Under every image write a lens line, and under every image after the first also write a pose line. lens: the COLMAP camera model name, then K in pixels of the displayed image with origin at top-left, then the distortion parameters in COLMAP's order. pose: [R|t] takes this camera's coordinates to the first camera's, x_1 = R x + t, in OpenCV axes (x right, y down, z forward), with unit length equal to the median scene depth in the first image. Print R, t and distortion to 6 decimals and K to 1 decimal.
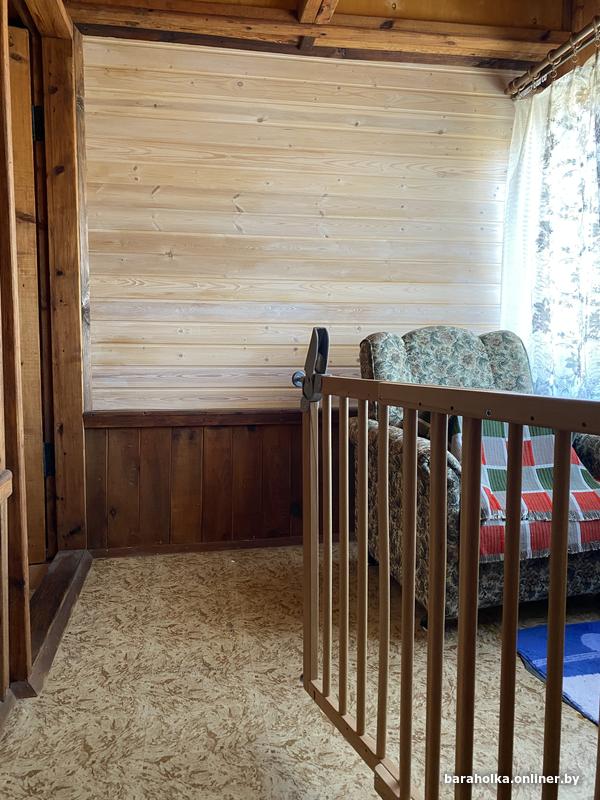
lens RADIAL K [[613.6, 0, 301.1], [0, 613.6, 406.0], [0, 0, 1]] dist [0.015214, -0.014537]
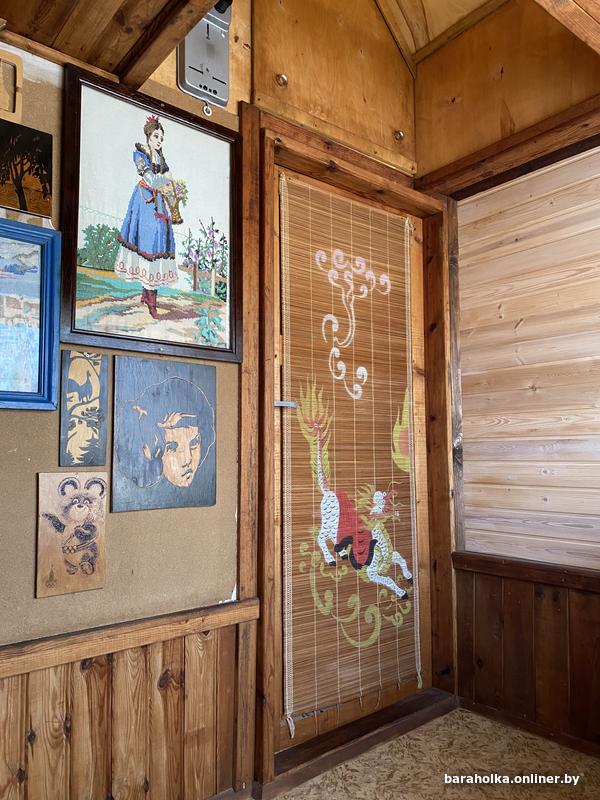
lens RADIAL K [[620.6, 0, 300.3], [0, 620.6, 410.2], [0, 0, 1]] dist [0.008419, -0.005527]
pose [[0.474109, -0.070554, -0.877635, 0.434234], [-0.072142, 0.990320, -0.118584, -0.080250], [0.877506, 0.119536, 0.464429, 0.273231]]
